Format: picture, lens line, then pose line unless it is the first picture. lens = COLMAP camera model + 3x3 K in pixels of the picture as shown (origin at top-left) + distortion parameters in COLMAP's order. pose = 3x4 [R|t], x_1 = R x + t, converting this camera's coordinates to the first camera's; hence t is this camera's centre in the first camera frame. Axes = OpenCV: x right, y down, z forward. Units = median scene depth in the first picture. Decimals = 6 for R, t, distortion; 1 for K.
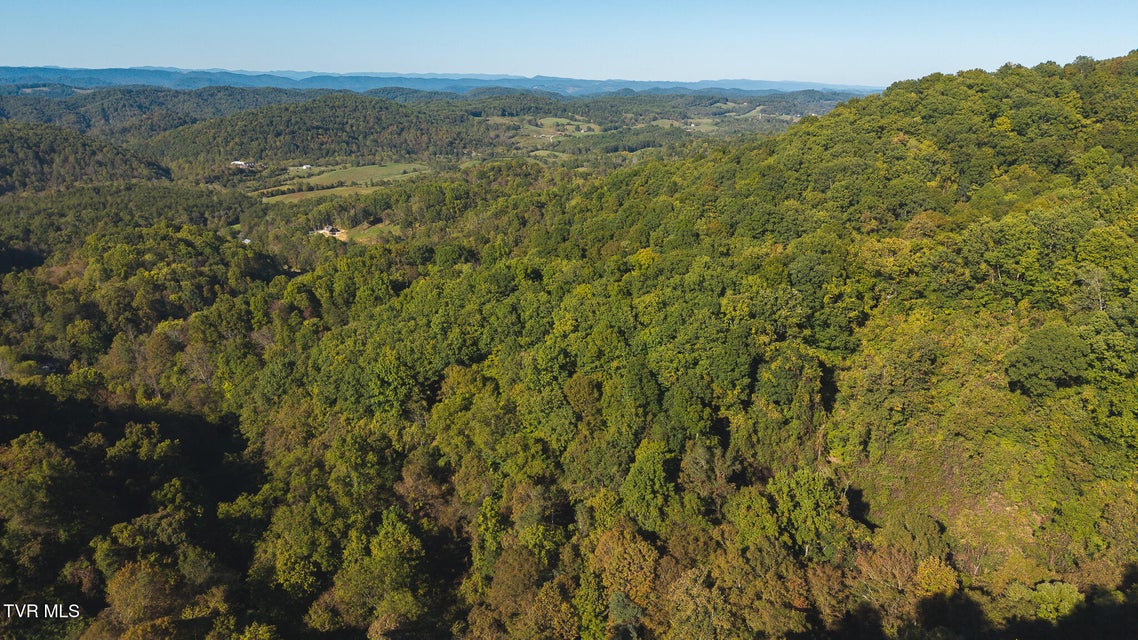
lens RADIAL K [[739.1, 0, 566.3], [0, 739.1, 319.7], [0, 0, 1]] dist [0.020184, -0.034305]
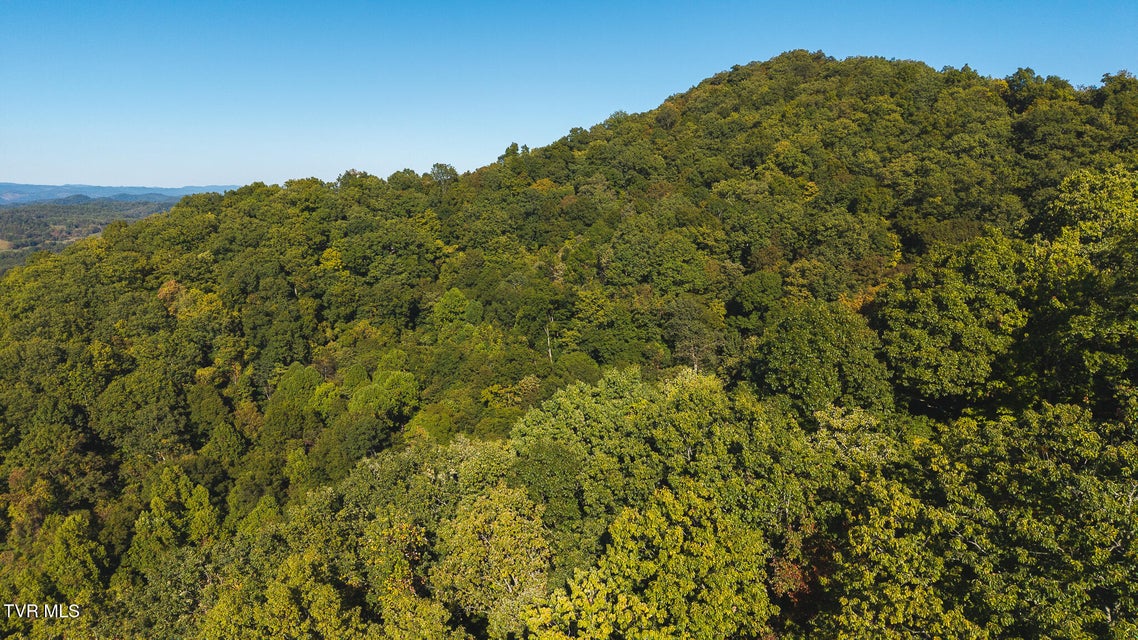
lens RADIAL K [[739.1, 0, 572.9], [0, 739.1, 323.8], [0, 0, 1]] dist [0.020184, -0.034305]
pose [[0.800072, -0.098955, 0.591686, 0.579135], [0.175330, 0.981809, -0.072879, -0.192994], [-0.573711, 0.162049, 0.802868, 0.564583]]
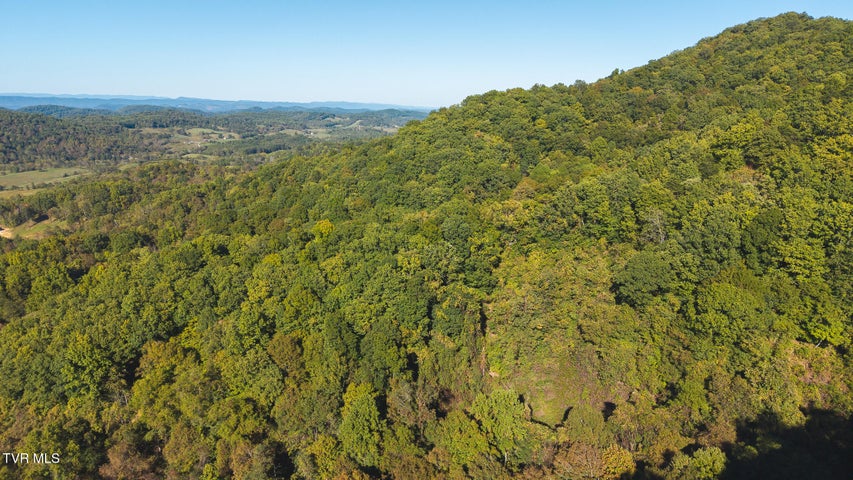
lens RADIAL K [[554.0, 0, 421.9], [0, 554.0, 241.2], [0, 0, 1]] dist [0.020184, -0.034305]
pose [[0.935378, -0.077558, 0.345041, -0.049595], [0.100324, 0.993768, -0.048592, -0.002757], [-0.339122, 0.080067, 0.937329, 0.102617]]
